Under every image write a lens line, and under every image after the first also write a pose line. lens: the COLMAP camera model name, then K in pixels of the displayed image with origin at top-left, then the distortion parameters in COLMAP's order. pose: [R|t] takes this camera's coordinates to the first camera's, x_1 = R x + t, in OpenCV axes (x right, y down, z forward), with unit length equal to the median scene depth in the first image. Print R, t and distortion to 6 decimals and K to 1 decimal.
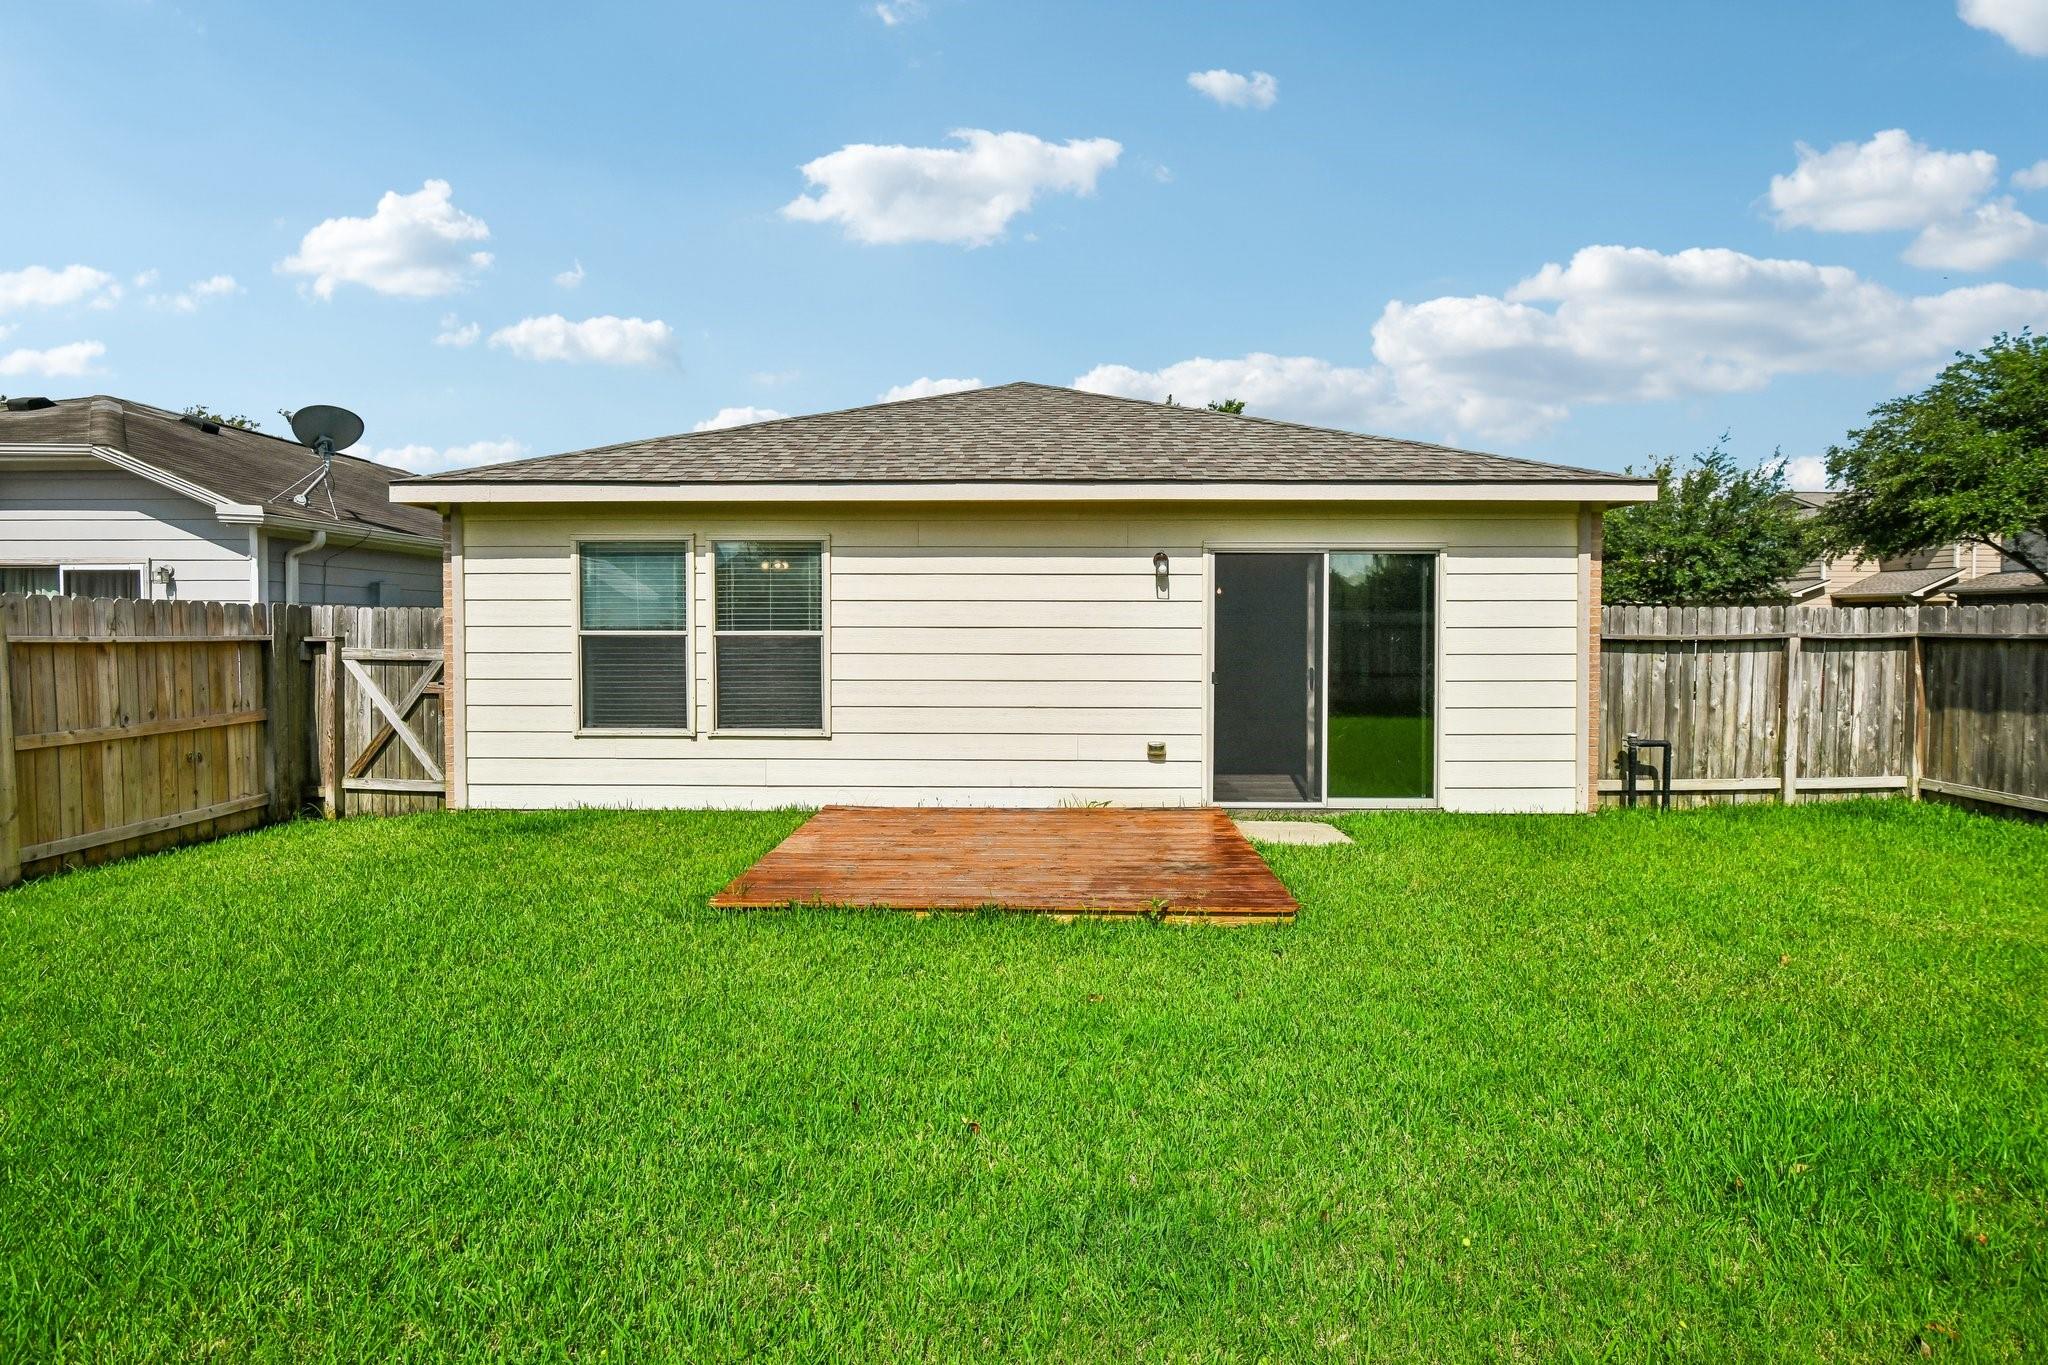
lens RADIAL K [[946.9, 0, 1021.4], [0, 946.9, 633.8], [0, 0, 1]] dist [-0.003181, -0.001919]
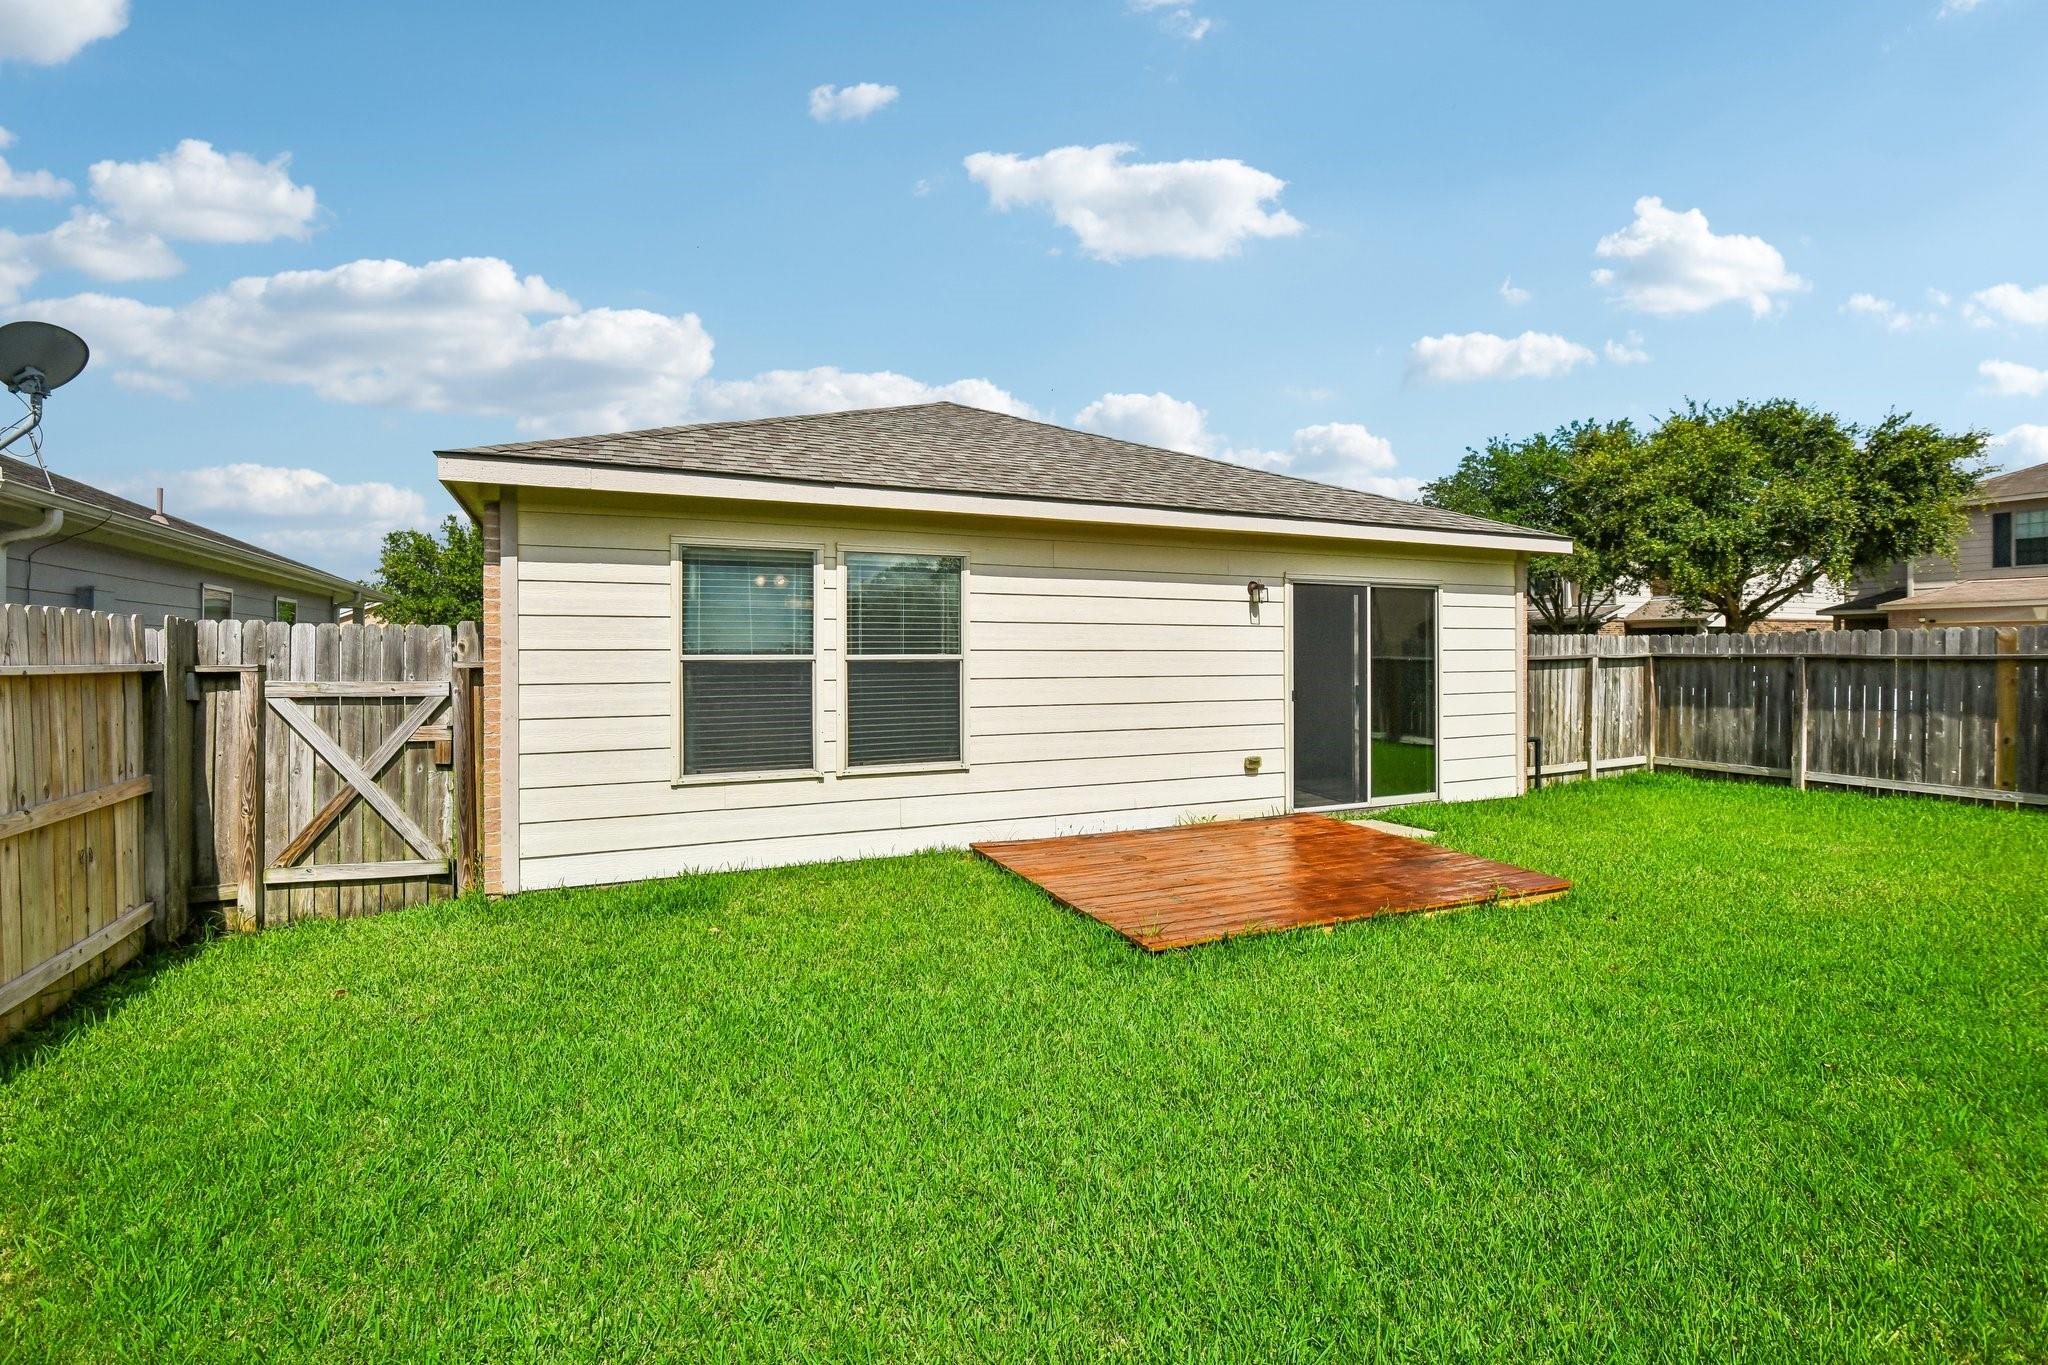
lens RADIAL K [[954.7, 0, 1025.5], [0, 954.7, 649.1], [0, 0, 1]] dist [-0.002648, -0.000758]
pose [[0.898359, -0.000359, 0.439262, -0.561166], [0.004777, 0.999949, -0.008952, 0.000343], [-0.439236, 0.010141, 0.898314, 0.135842]]
